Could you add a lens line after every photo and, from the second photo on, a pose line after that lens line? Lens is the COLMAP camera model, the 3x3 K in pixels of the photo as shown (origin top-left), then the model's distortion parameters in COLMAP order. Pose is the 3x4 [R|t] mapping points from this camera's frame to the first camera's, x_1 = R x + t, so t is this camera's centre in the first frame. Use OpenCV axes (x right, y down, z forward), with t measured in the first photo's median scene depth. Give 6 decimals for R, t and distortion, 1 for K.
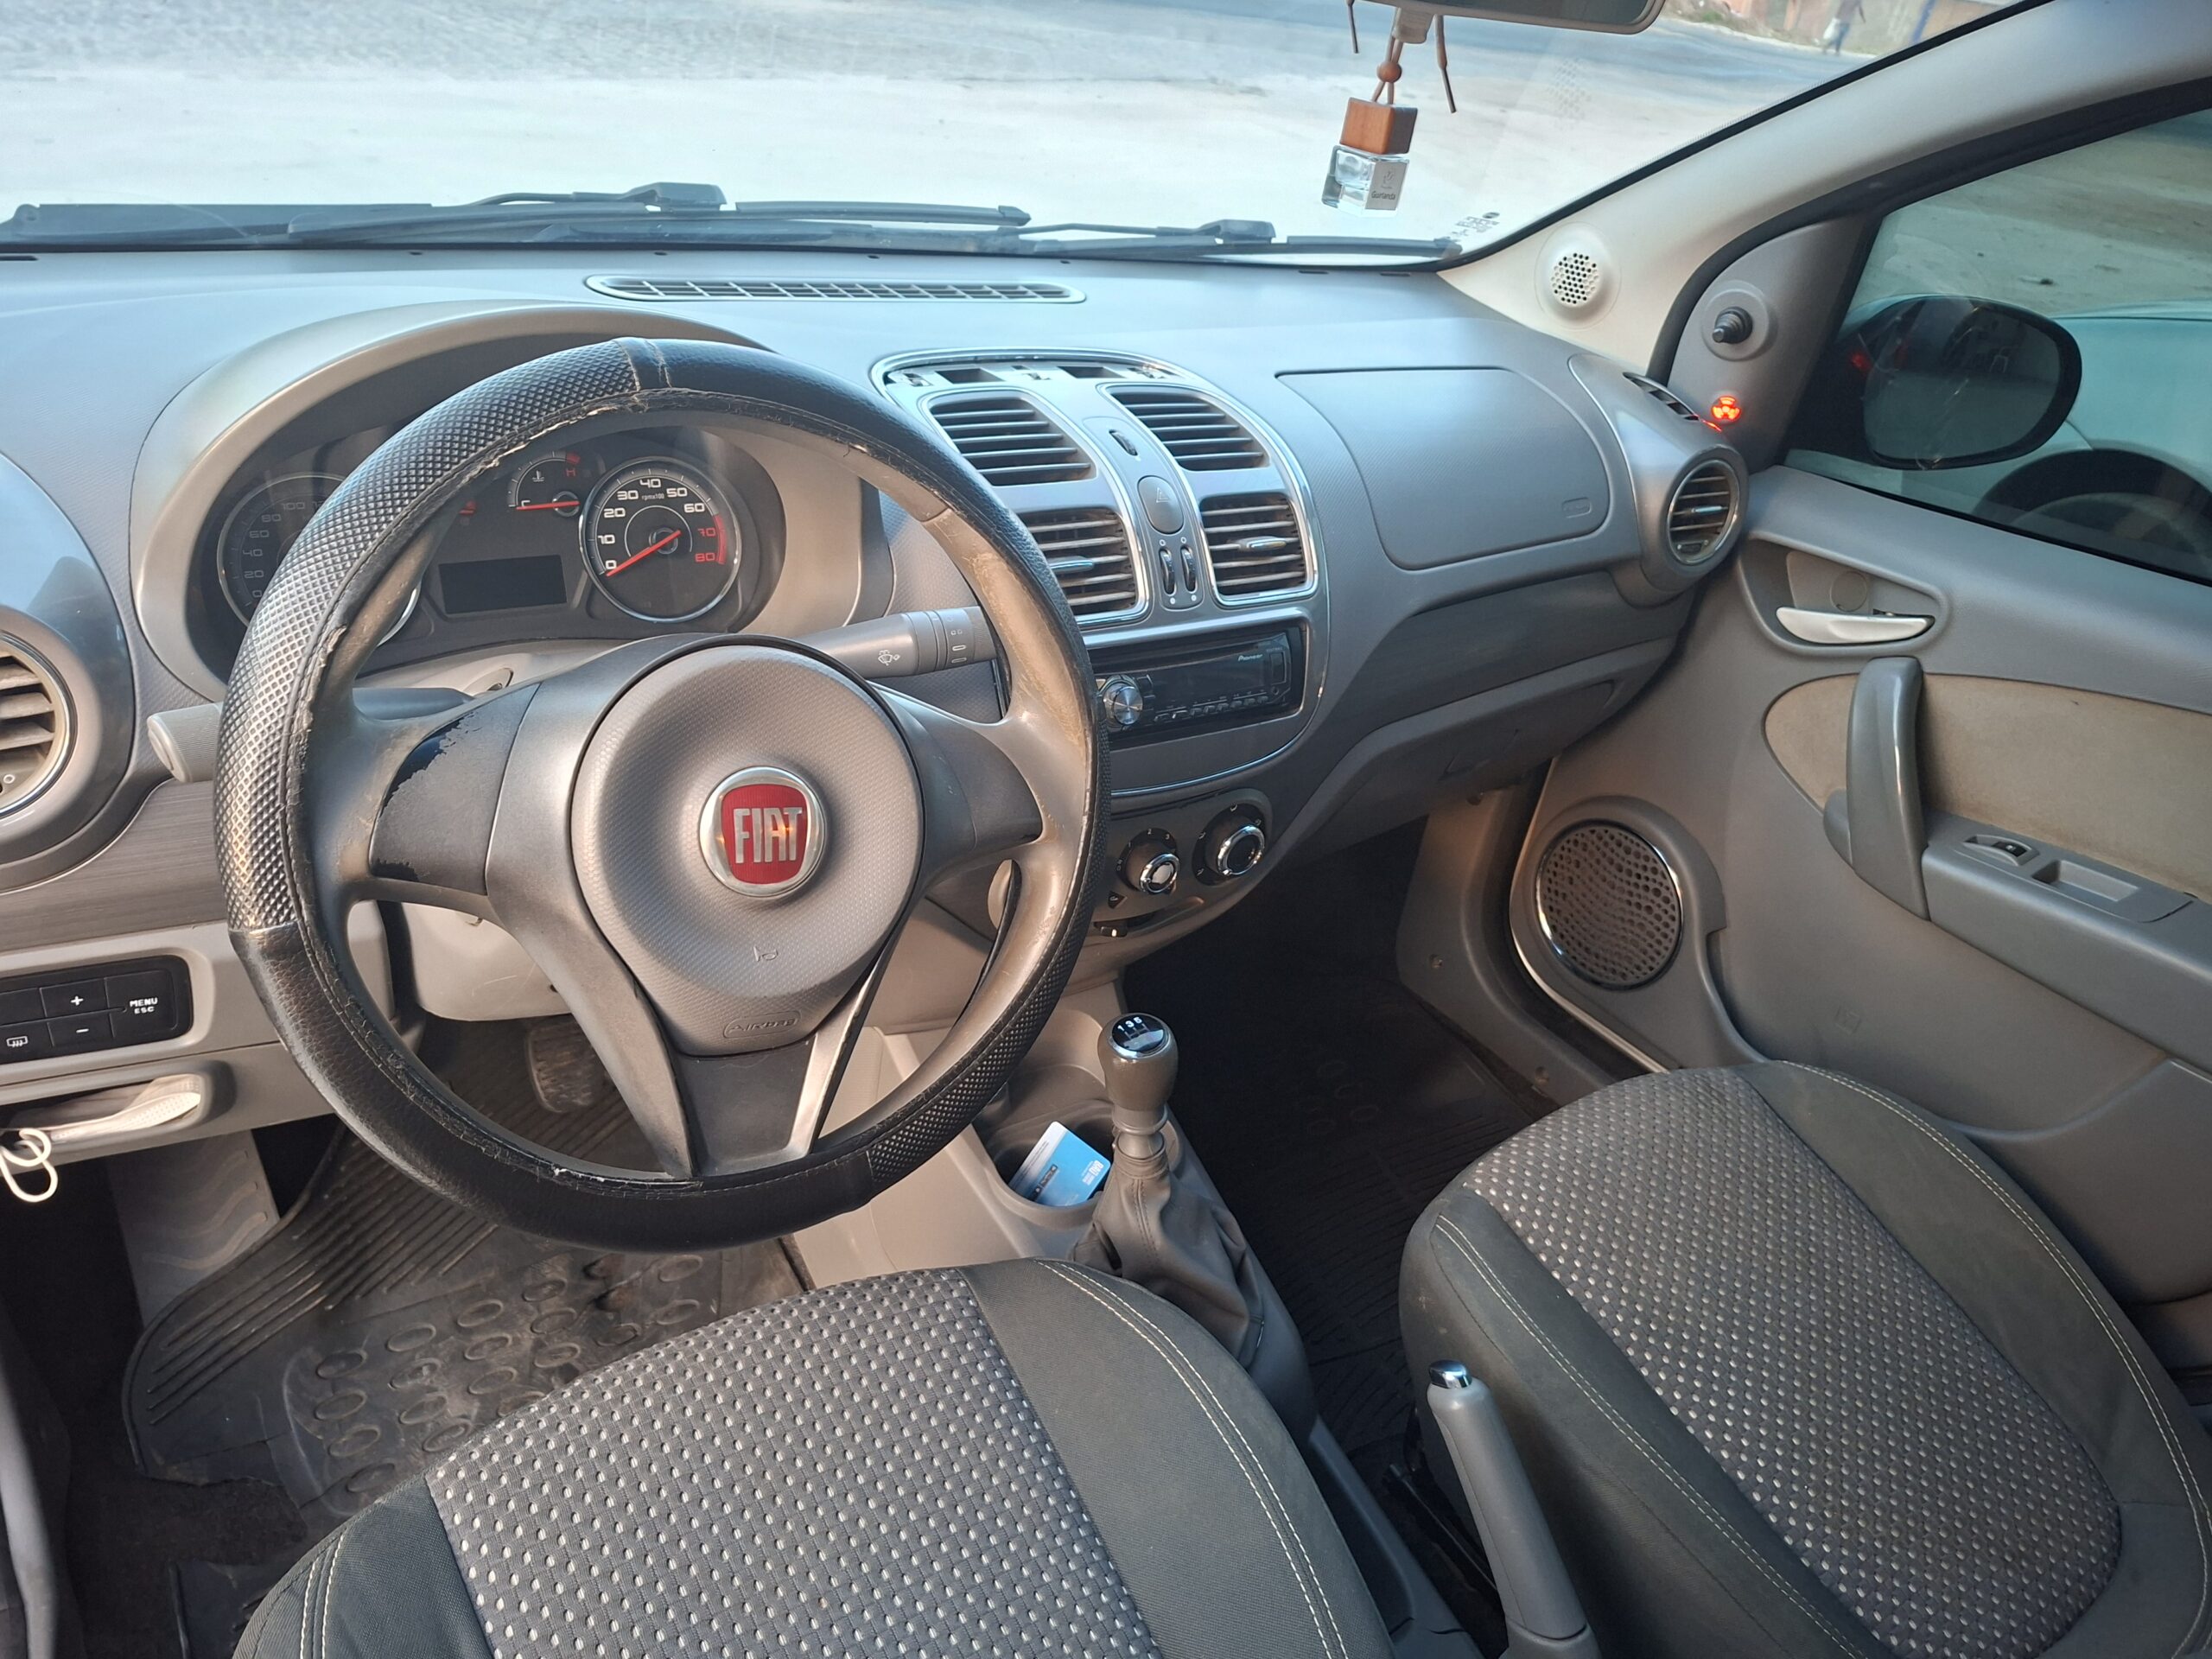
lens RADIAL K [[1533.7, 0, 1094.6], [0, 1533.7, 878.4], [0, 0, 1]] dist [0.093777, -0.114961]
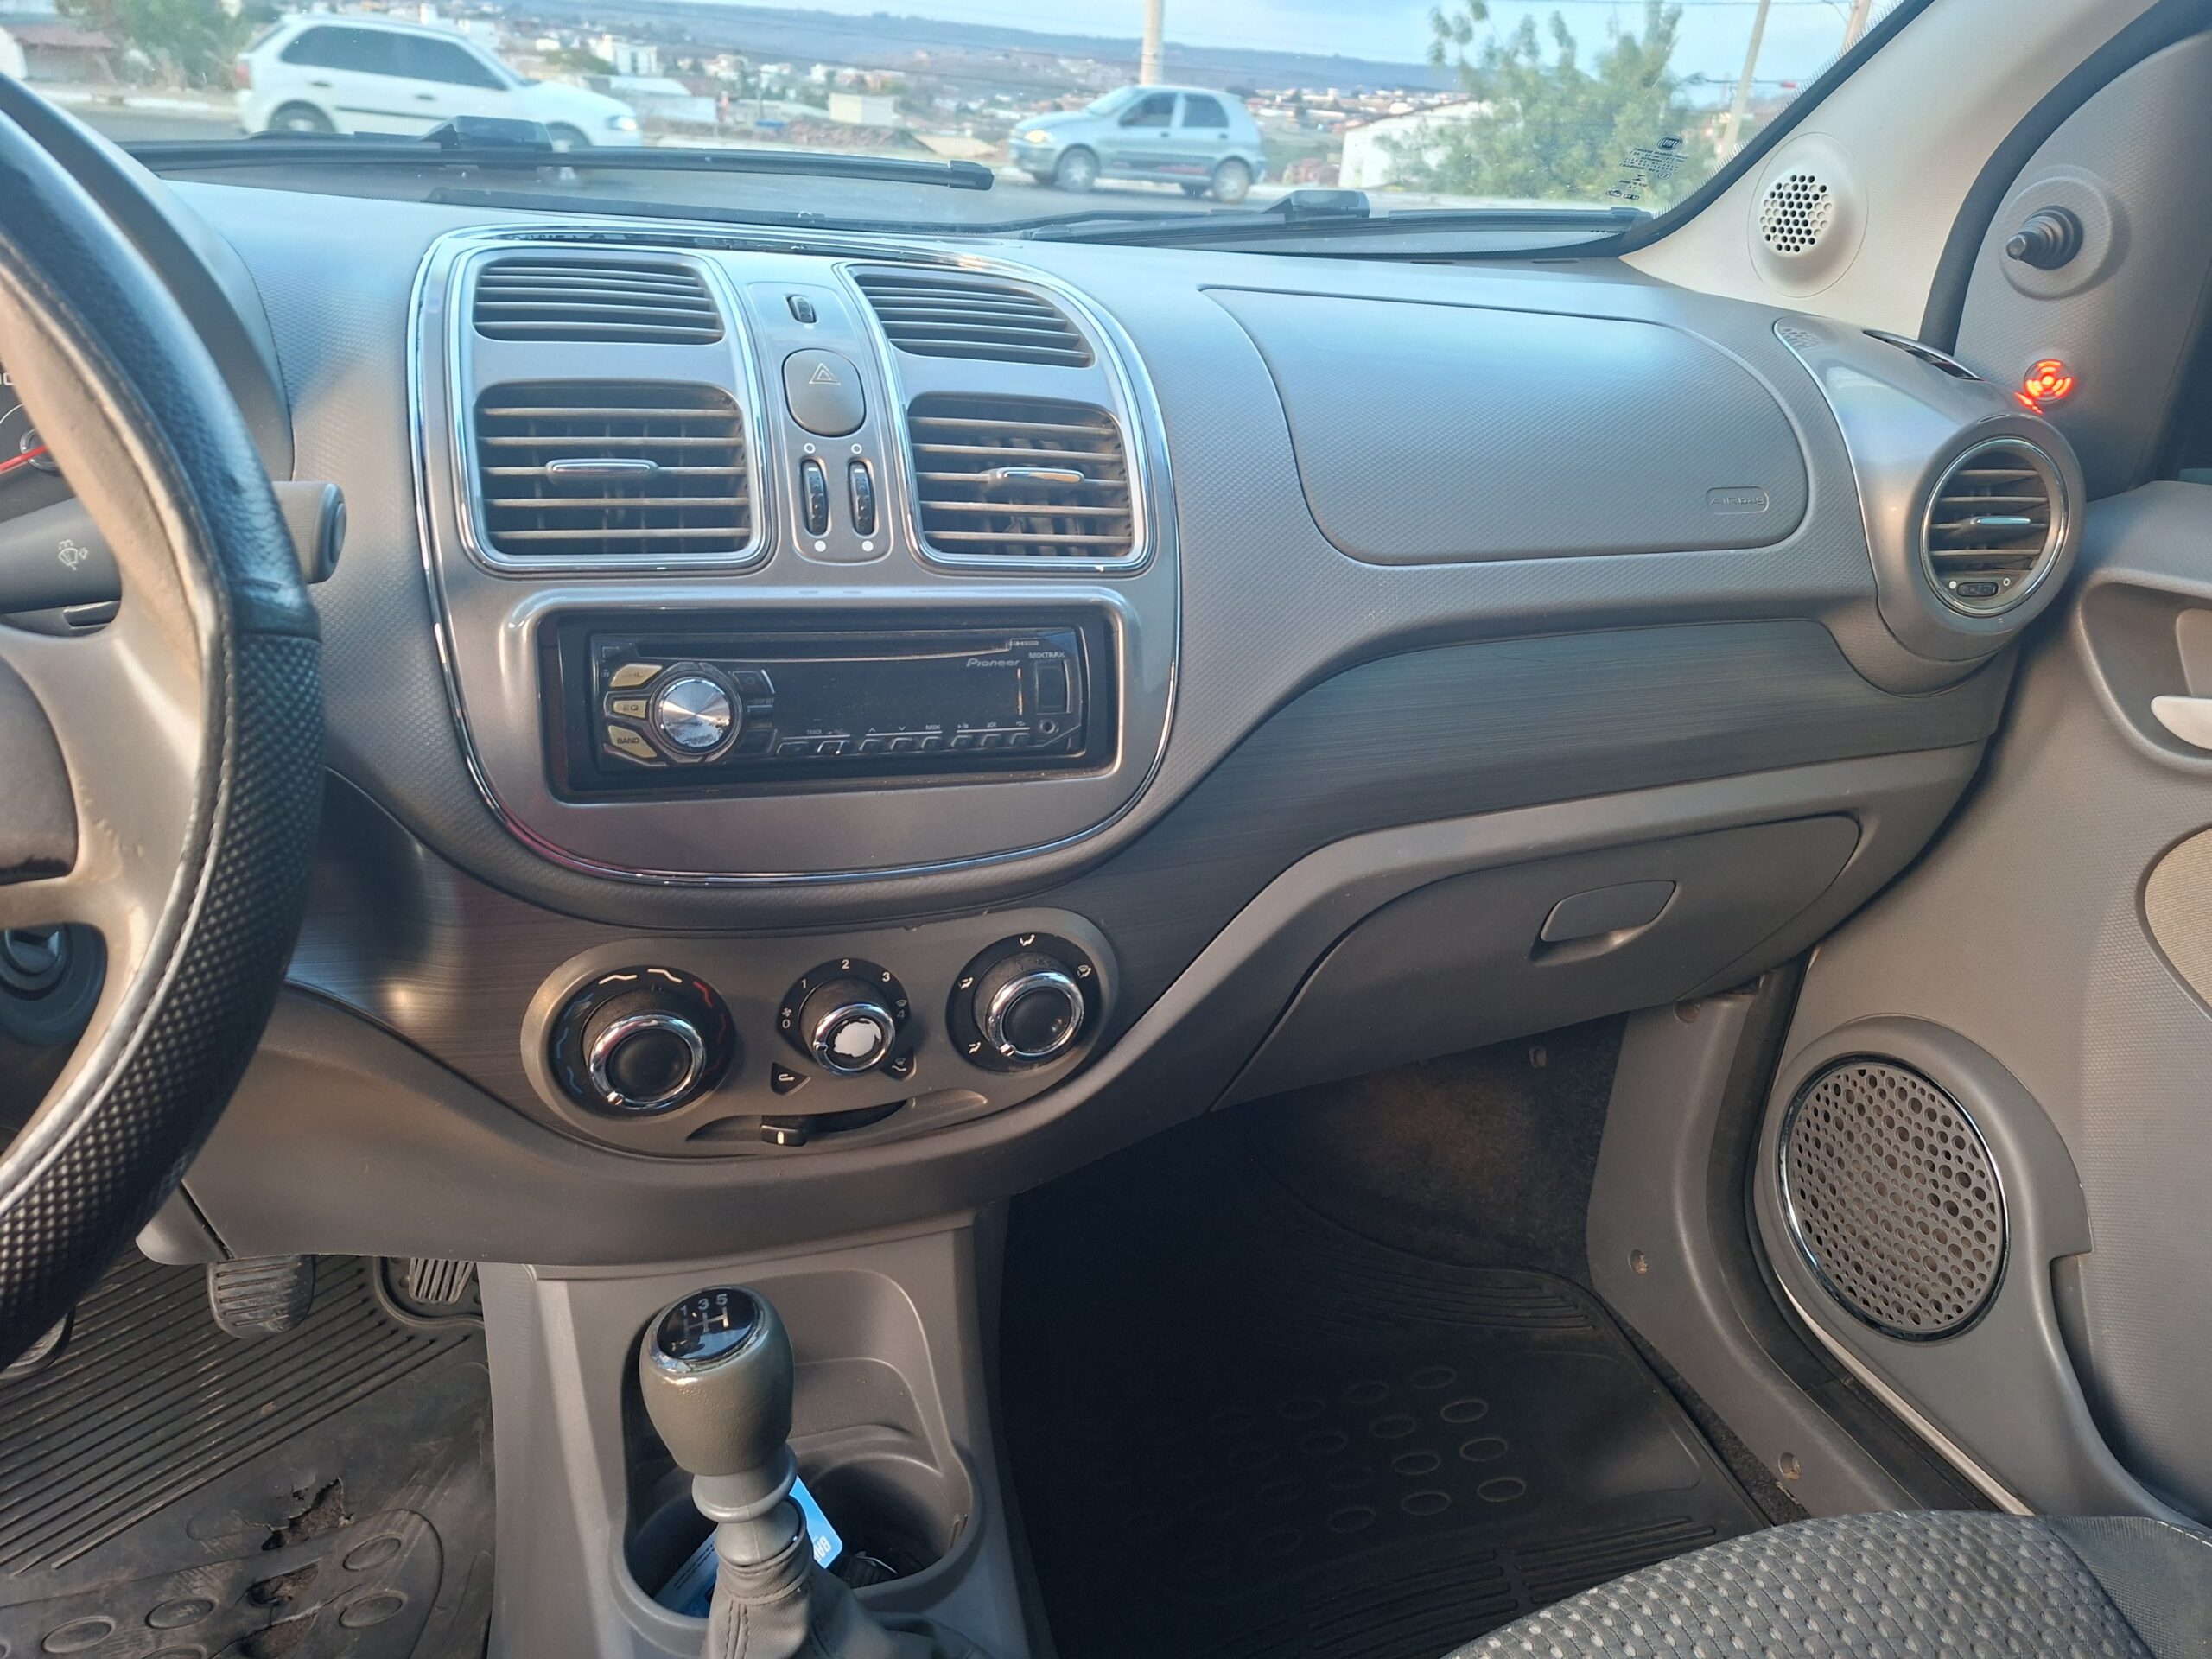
lens RADIAL K [[1560.5, 0, 1103.8], [0, 1560.5, 870.2], [0, 0, 1]] dist [0.006516, -0.000062]
pose [[0.961901, 0.040471, -0.270387, 0.227158], [-0.083990, 0.984901, -0.151379, 0.012040], [0.260178, 0.168322, 0.950776, 0.360017]]
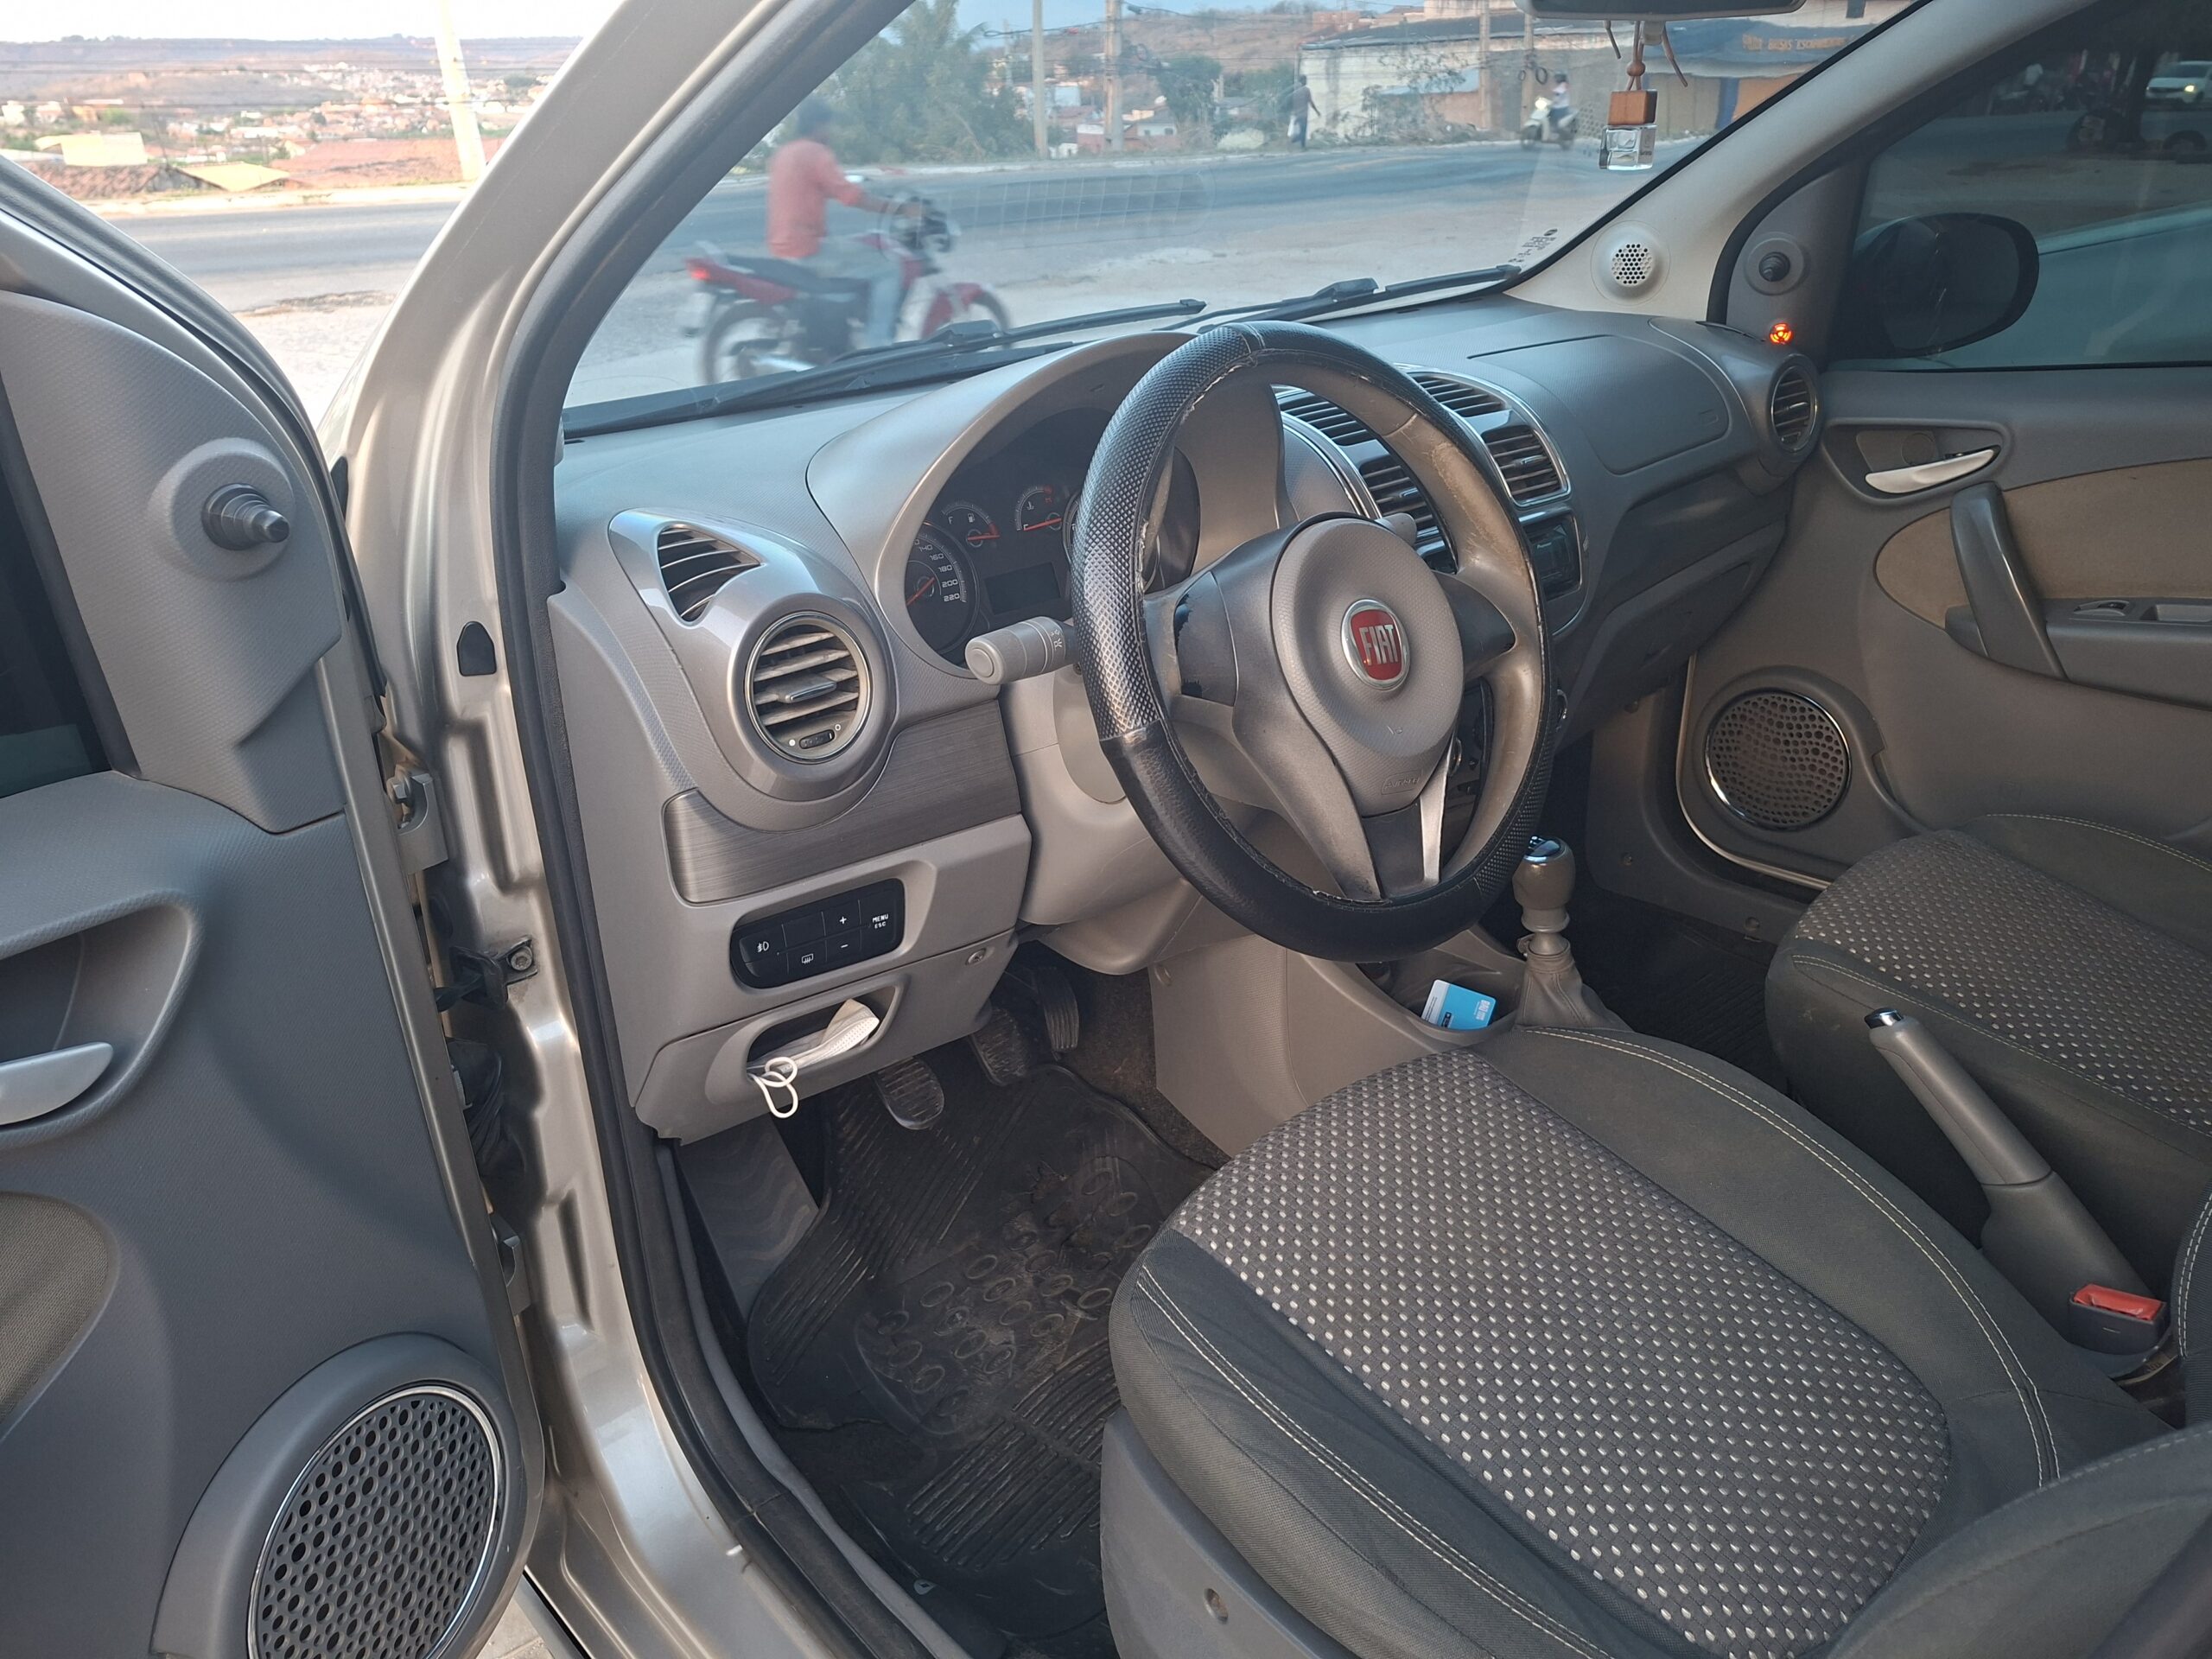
lens RADIAL K [[1534.2, 0, 1110.1], [0, 1534.2, 858.3], [0, 0, 1]] dist [0.097362, -0.110300]
pose [[0.974285, -0.218794, 0.053840, -0.281429], [0.223727, 0.967743, -0.115846, 0.131949], [-0.026756, 0.124913, 0.991807, -0.175743]]
